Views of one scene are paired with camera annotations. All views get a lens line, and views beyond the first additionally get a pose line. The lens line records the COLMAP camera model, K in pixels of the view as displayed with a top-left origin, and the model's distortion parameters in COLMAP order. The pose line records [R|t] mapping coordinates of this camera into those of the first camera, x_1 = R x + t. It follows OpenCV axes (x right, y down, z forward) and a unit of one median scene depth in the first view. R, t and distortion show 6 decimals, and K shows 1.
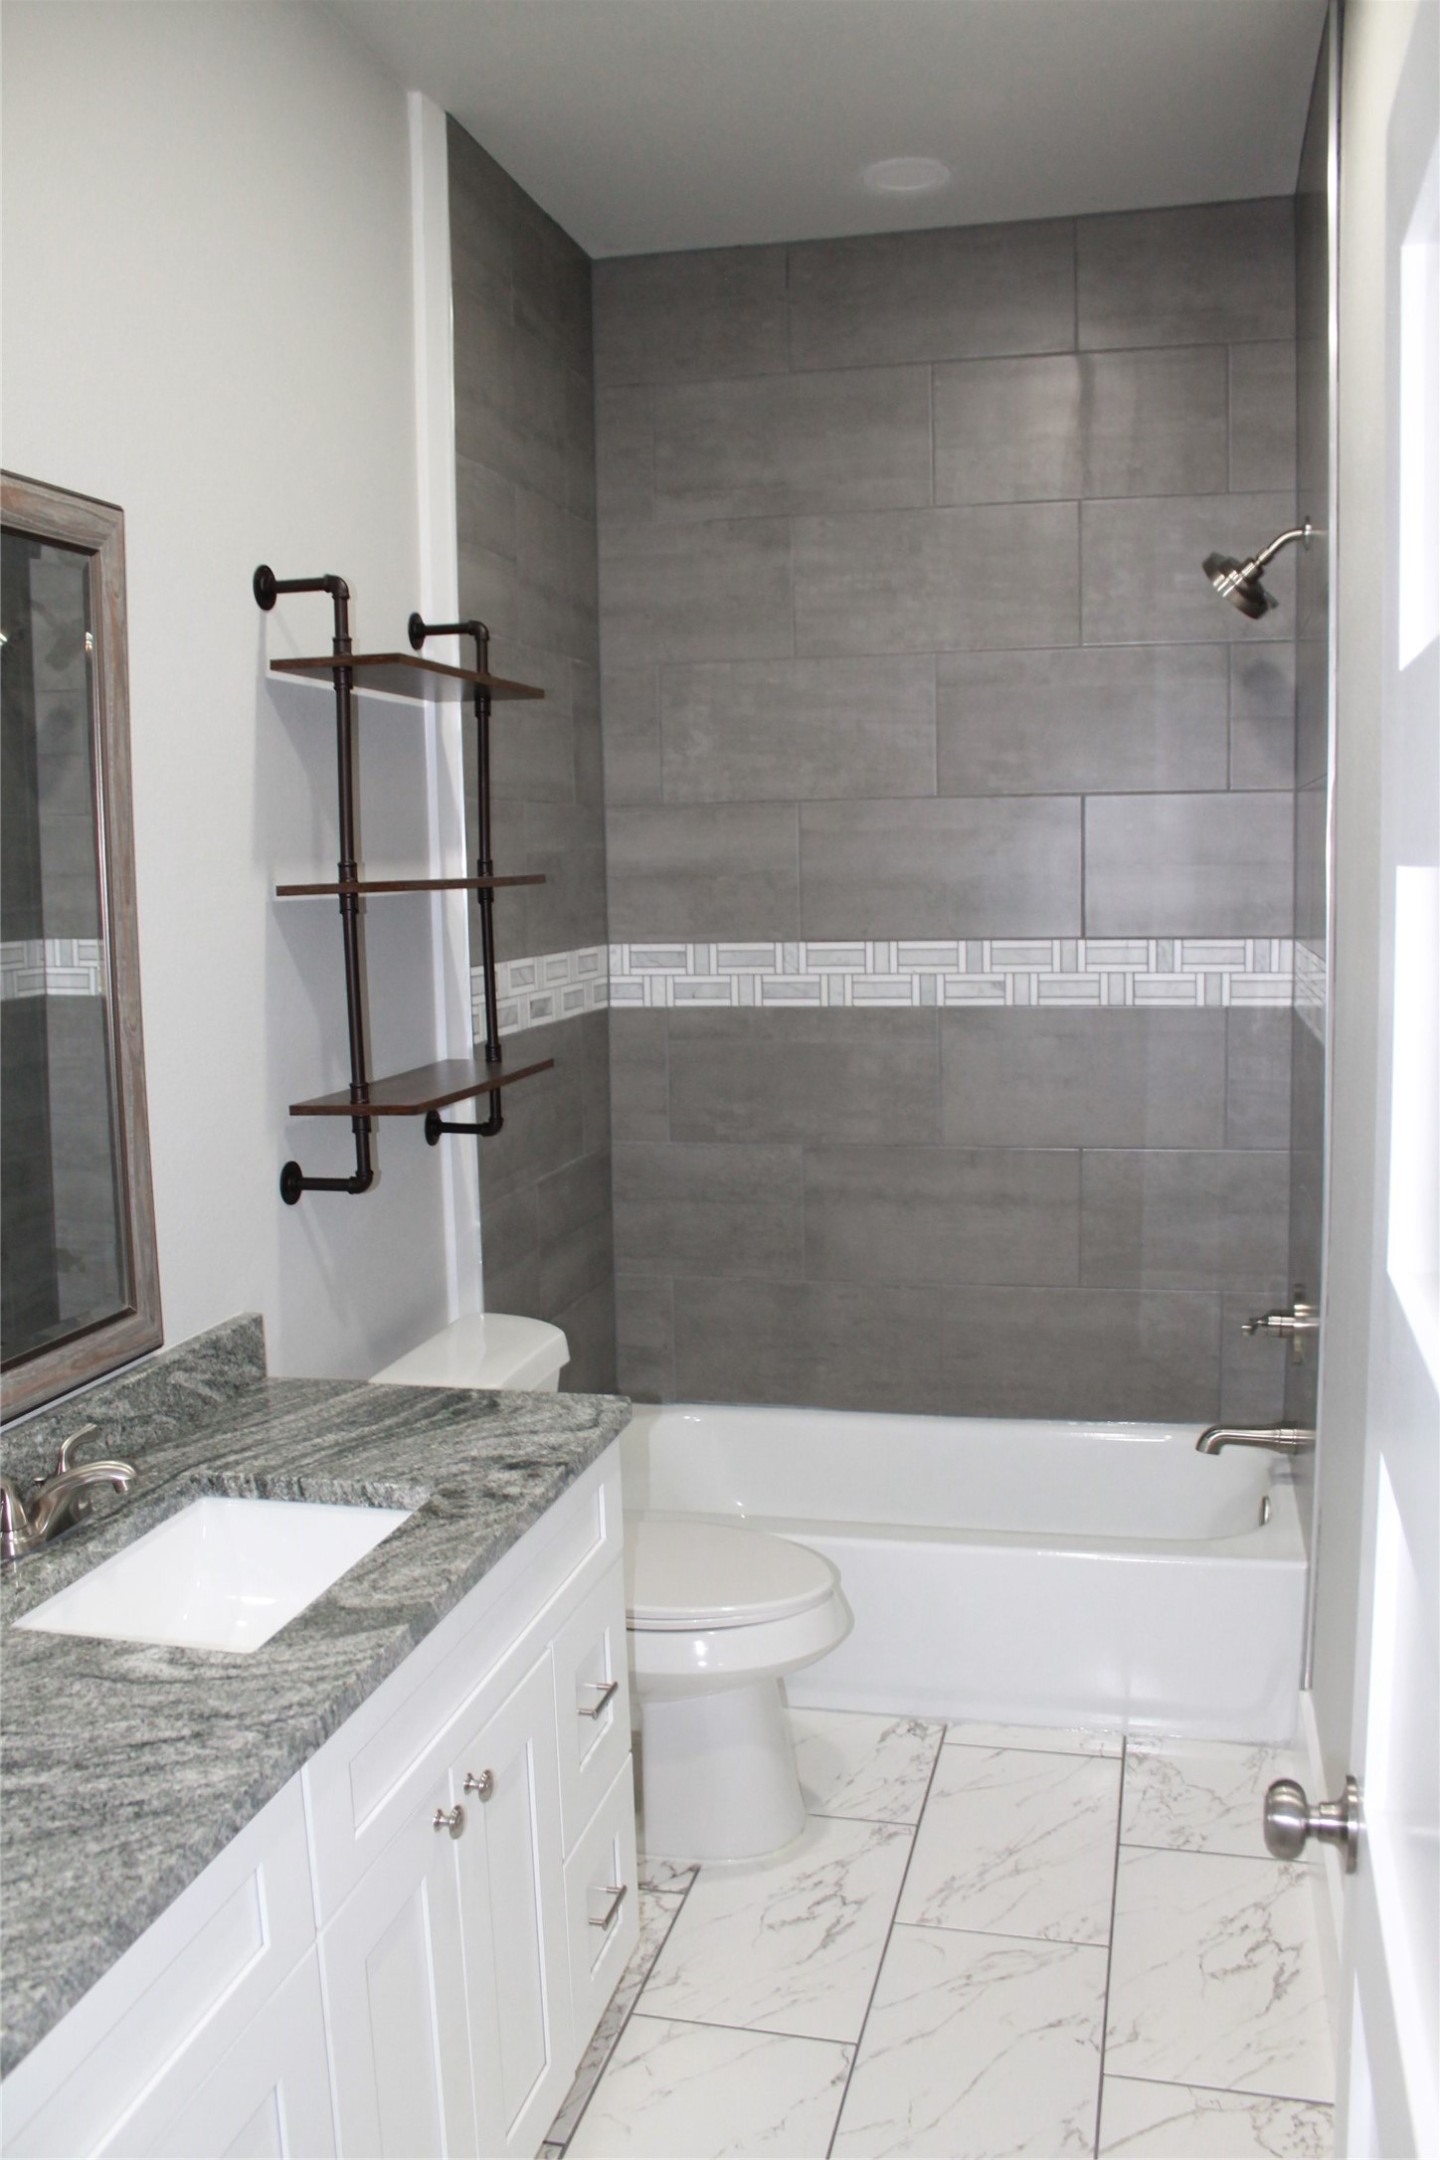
lens RADIAL K [[1779.4, 0, 720.0], [0, 1779.4, 1080.0], [0, 0, 1]] dist [-0.165359, 0.121314]
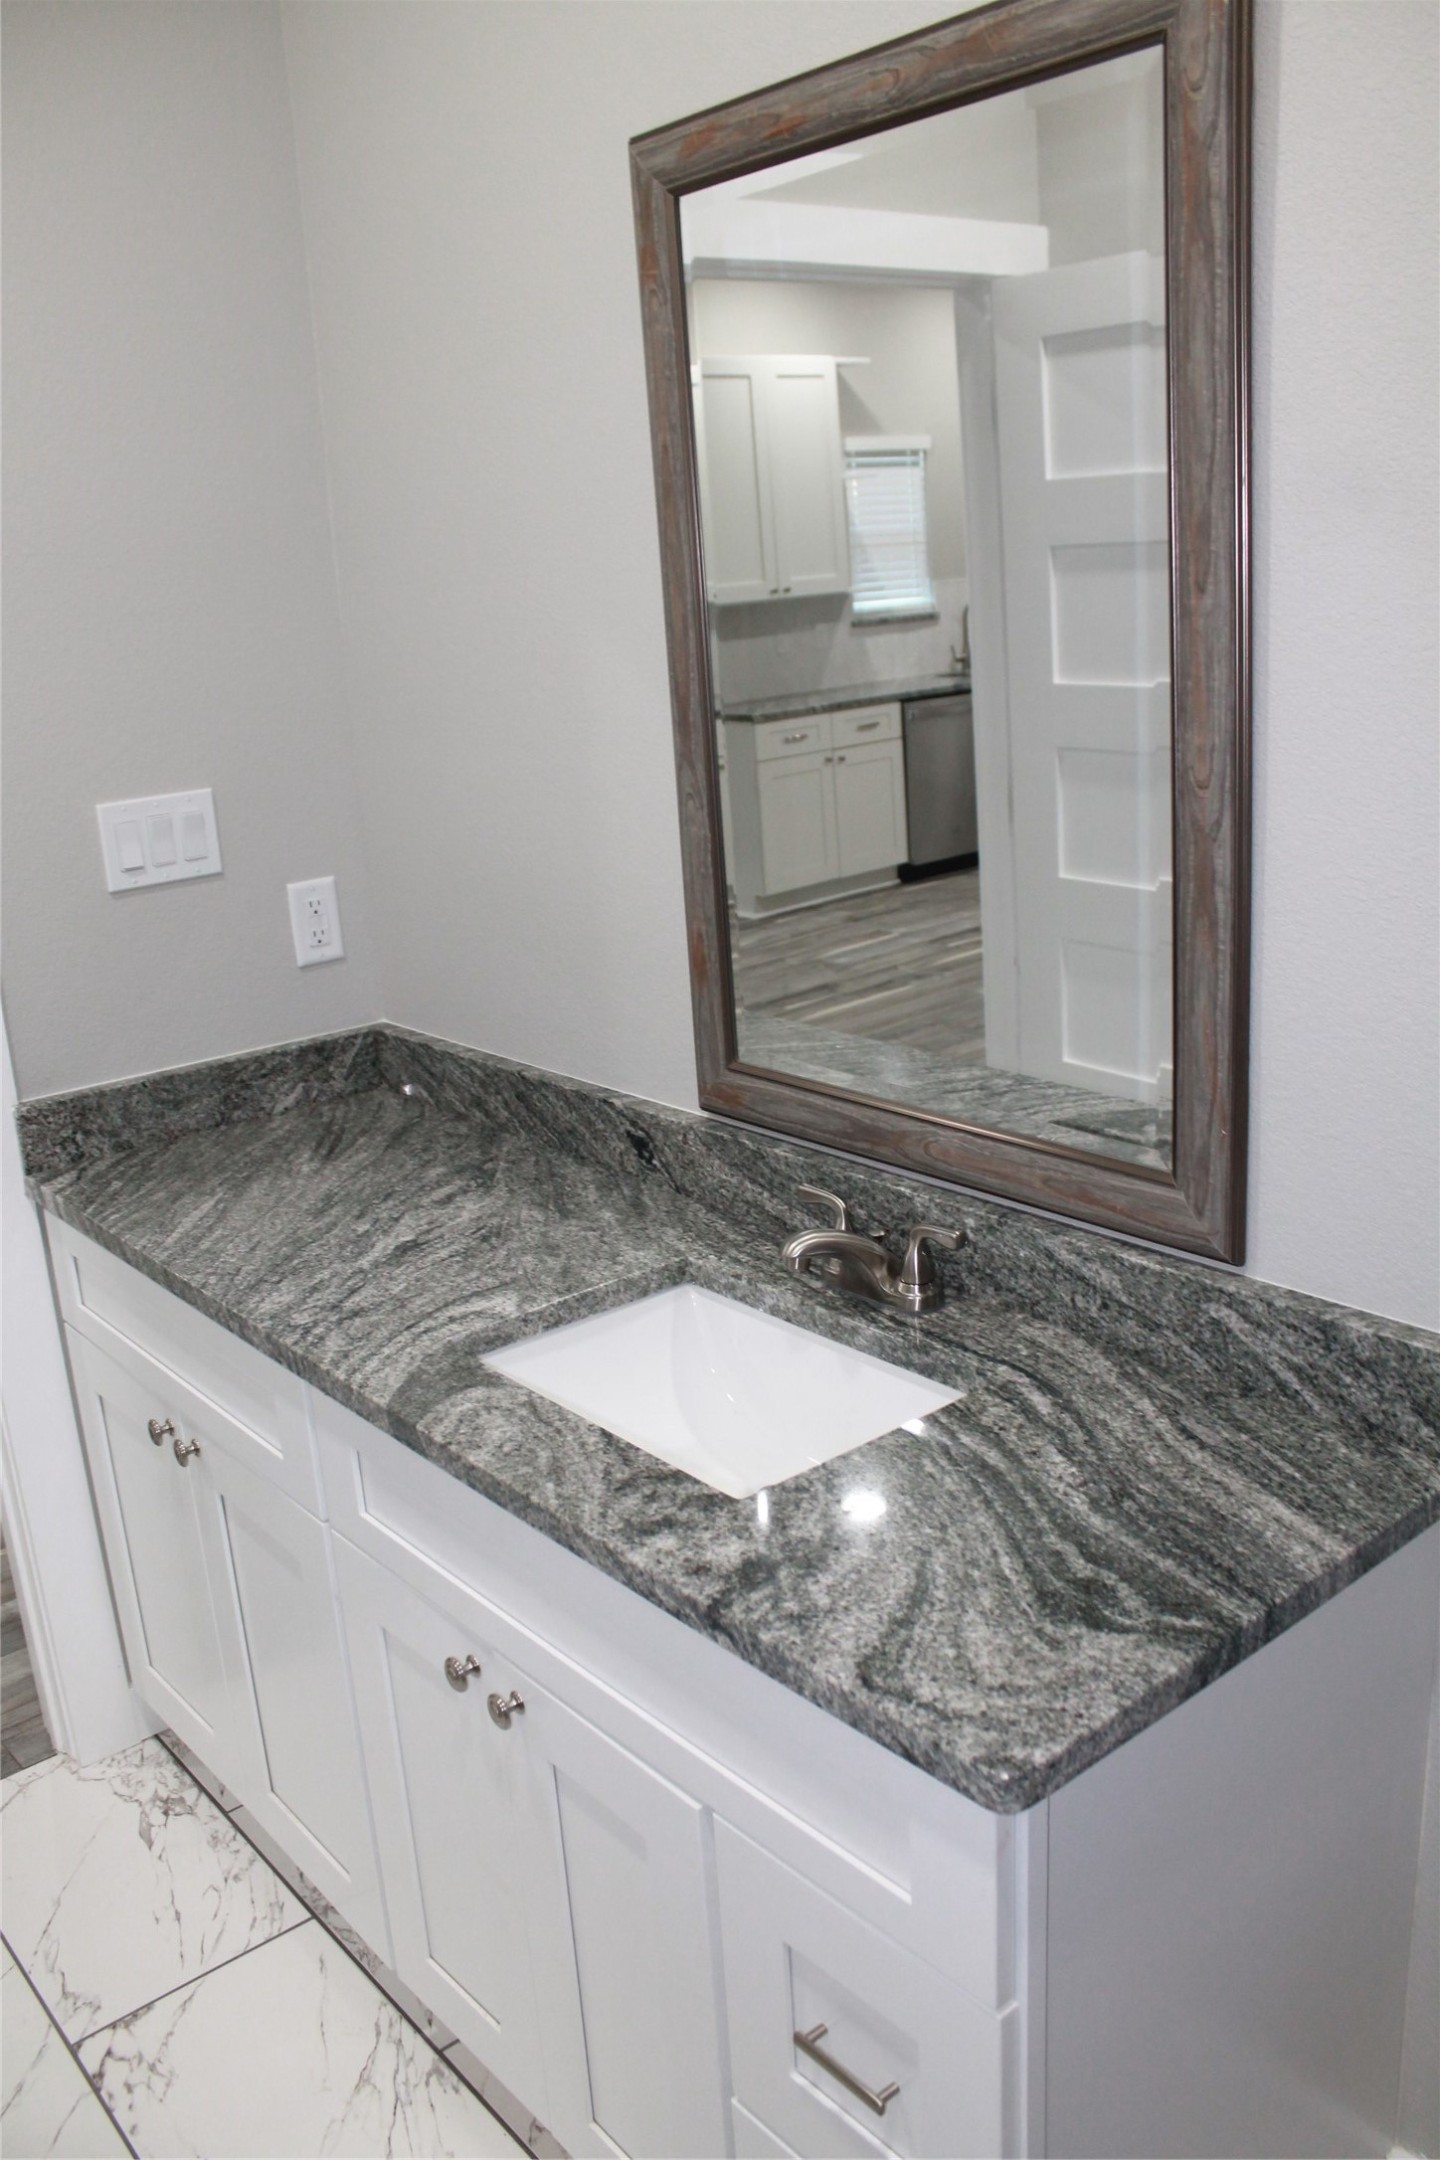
lens RADIAL K [[1836.8, 0, 720.0], [0, 1836.8, 1080.0], [0, 0, 1]] dist [-0.157577, 0.001253]
pose [[-0.593247, 0.277670, -0.755617, 0.281052], [-0.020056, 0.933242, 0.358689, -0.146849], [0.804770, 0.227946, -0.548074, 1.112265]]
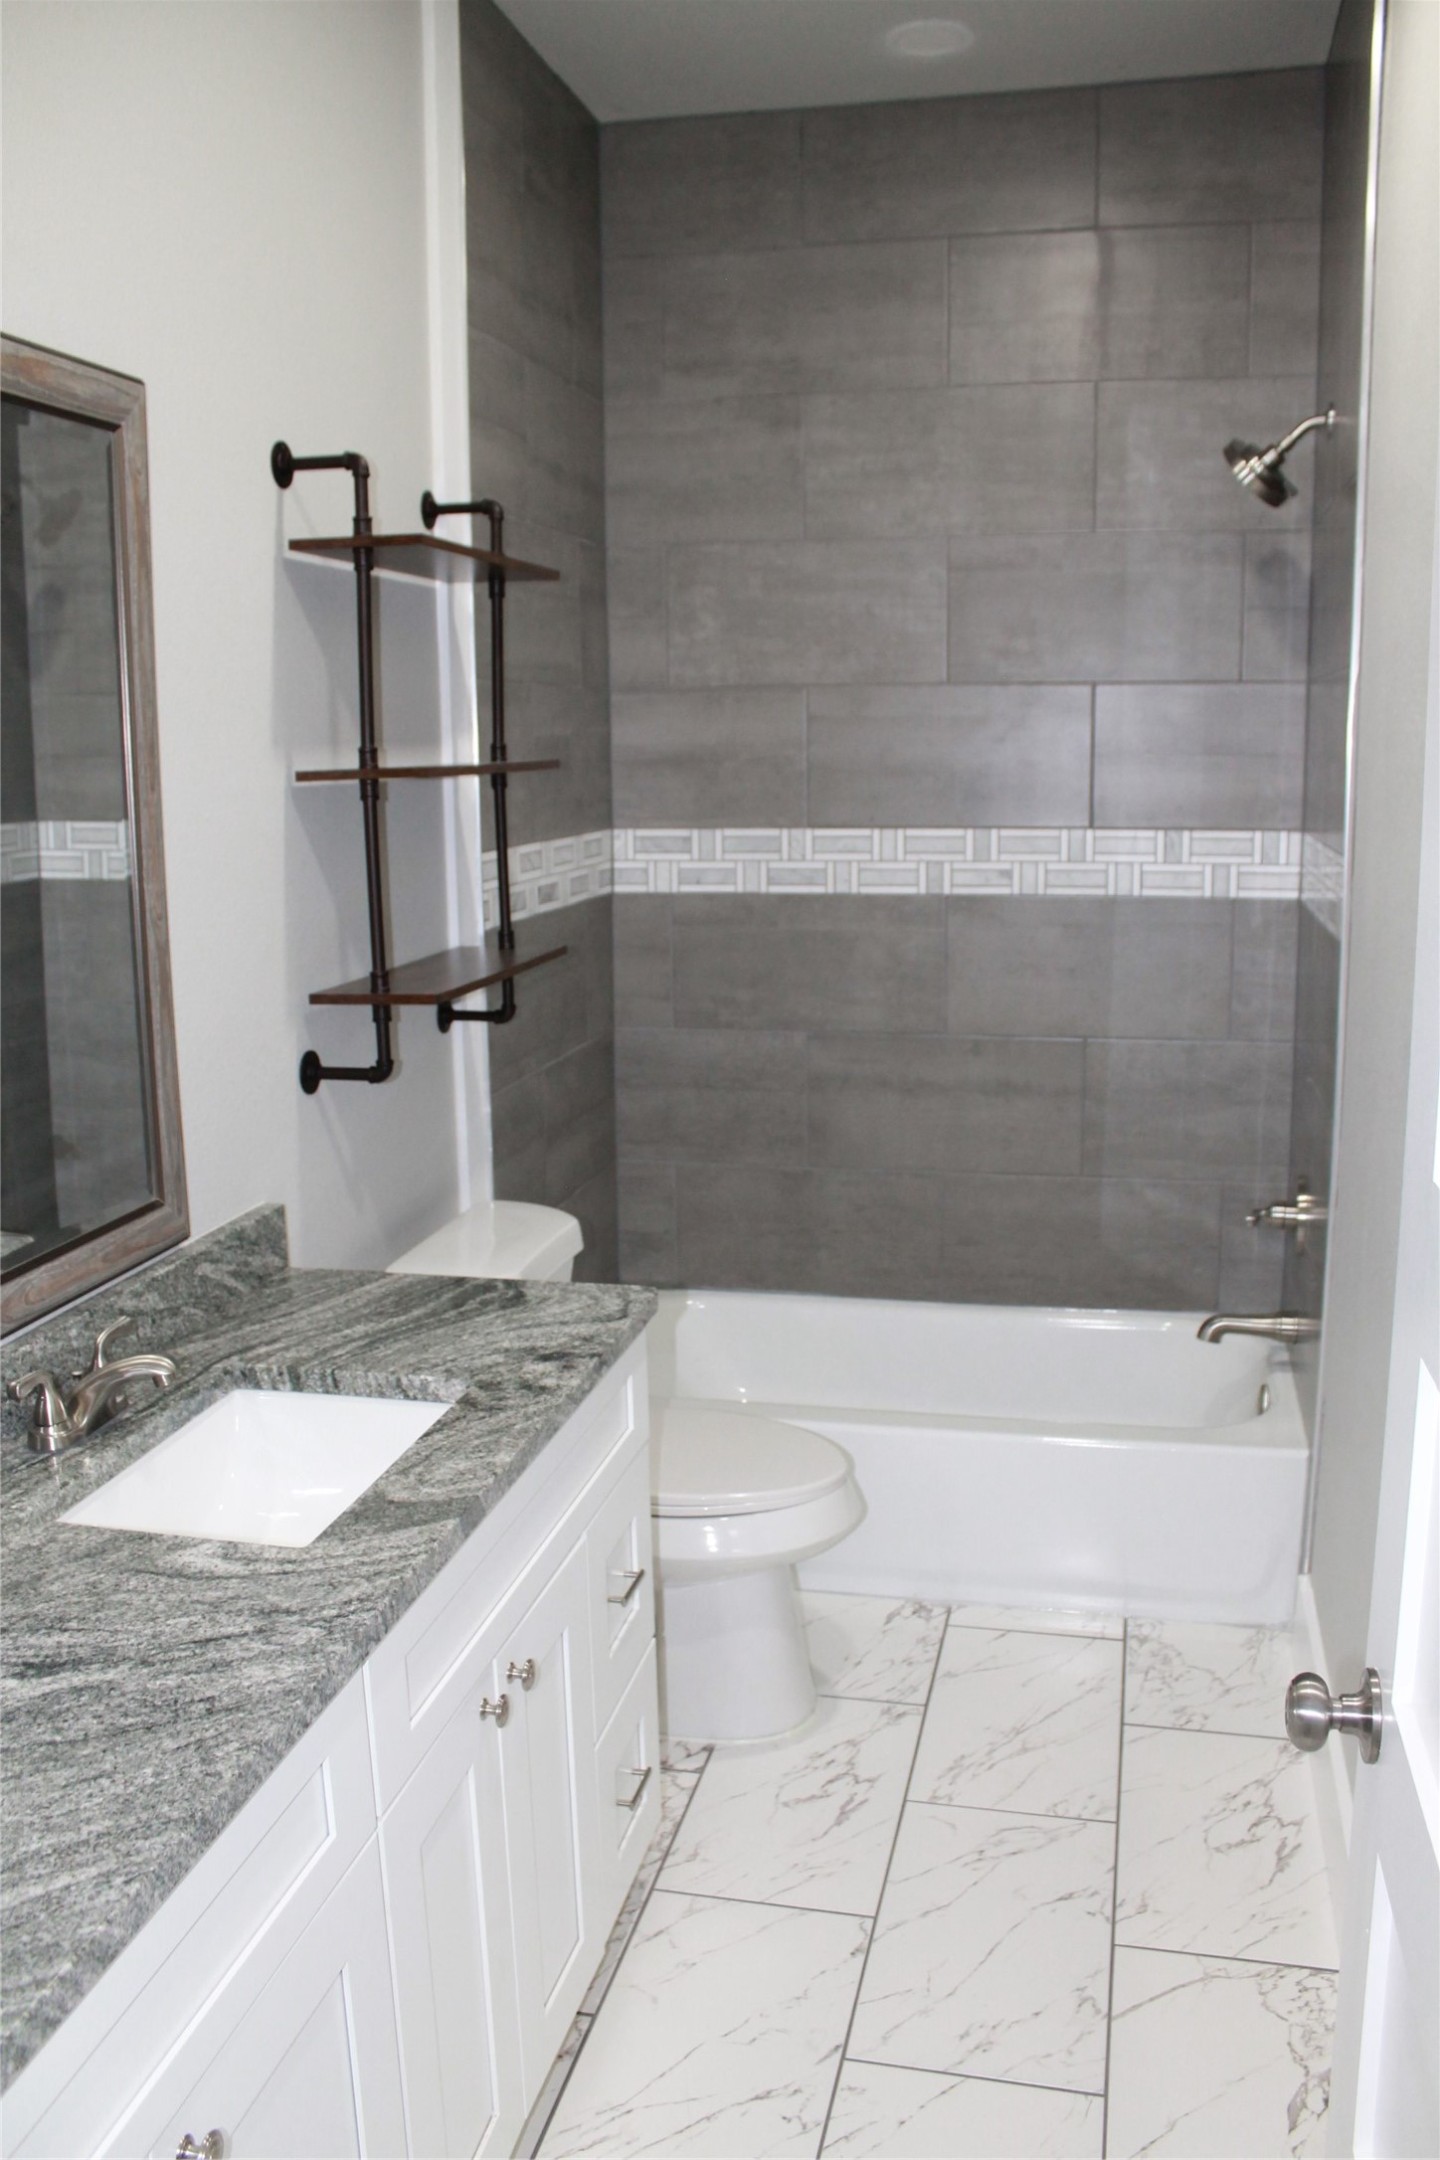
lens RADIAL K [[1779.4, 0, 720.0], [0, 1779.4, 1080.0], [0, 0, 1]] dist [-0.165359, 0.121314]
pose [[0.999817, 0.004980, 0.018449, -0.032554], [-0.006214, 0.997705, 0.067419, -0.005836], [-0.018071, -0.067522, 0.997554, 0.004270]]
